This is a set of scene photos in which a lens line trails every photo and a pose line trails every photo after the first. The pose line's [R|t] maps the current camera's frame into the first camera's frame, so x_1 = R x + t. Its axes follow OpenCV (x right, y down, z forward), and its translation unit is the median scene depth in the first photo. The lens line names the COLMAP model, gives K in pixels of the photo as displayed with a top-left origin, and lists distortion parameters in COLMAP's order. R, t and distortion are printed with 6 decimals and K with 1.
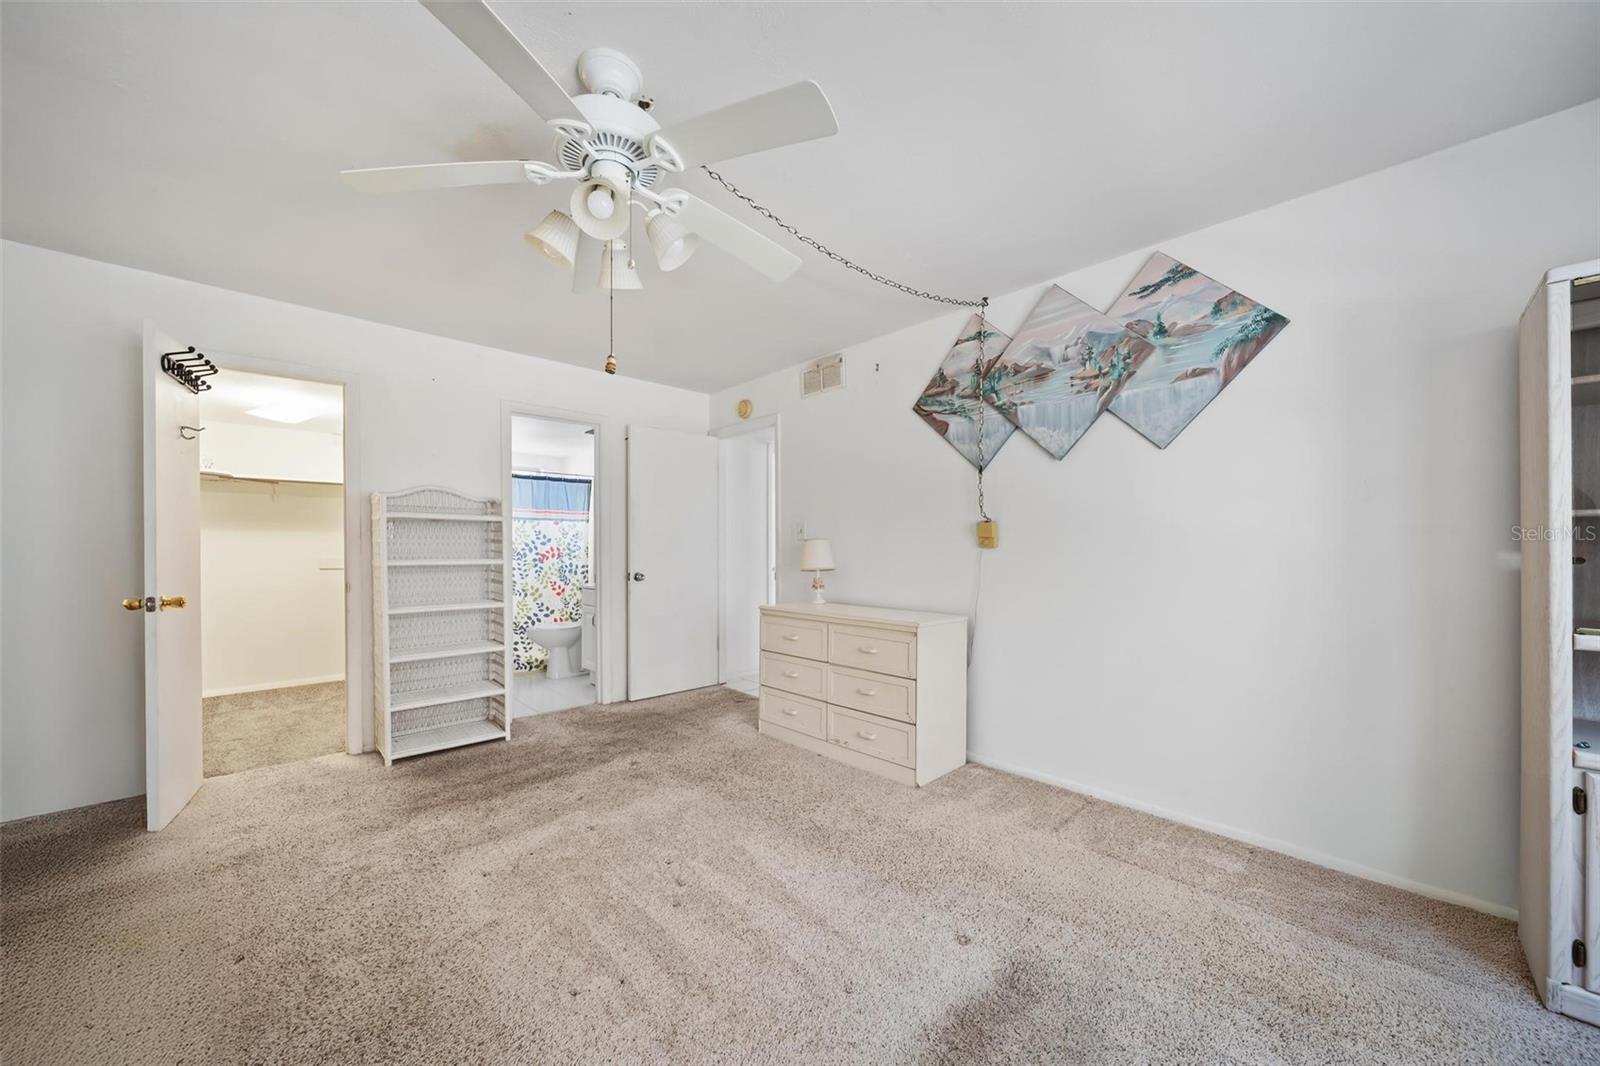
lens RADIAL K [[572.0, 0, 799.0], [0, 572.0, 552.7], [0, 0, 1]] dist [0.001971, 0.000046]
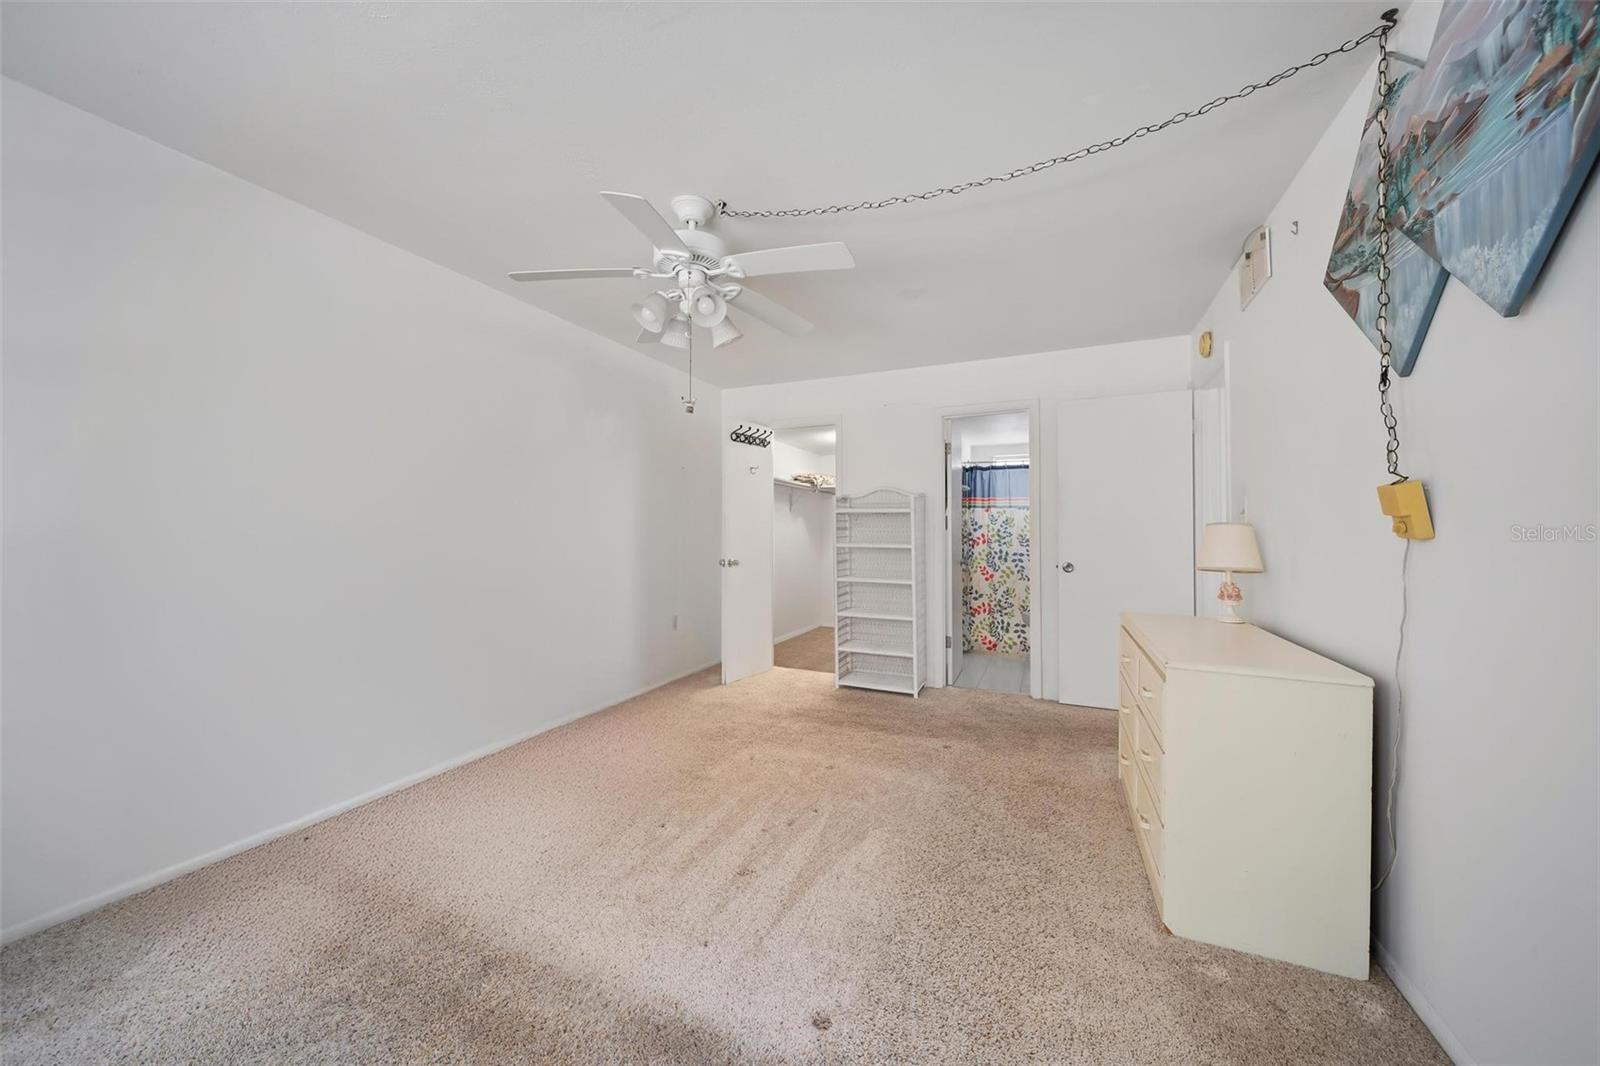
lens RADIAL K [[582.8, 0, 800.0], [0, 582.8, 533.0], [0, 0, 1]] dist [-0.002006, -0.000439]
pose [[0.376370, 0.001805, -0.926468, 0.553960], [-0.013829, 0.999898, -0.003670, -0.004519], [0.926366, 0.014193, 0.376357, 0.350335]]
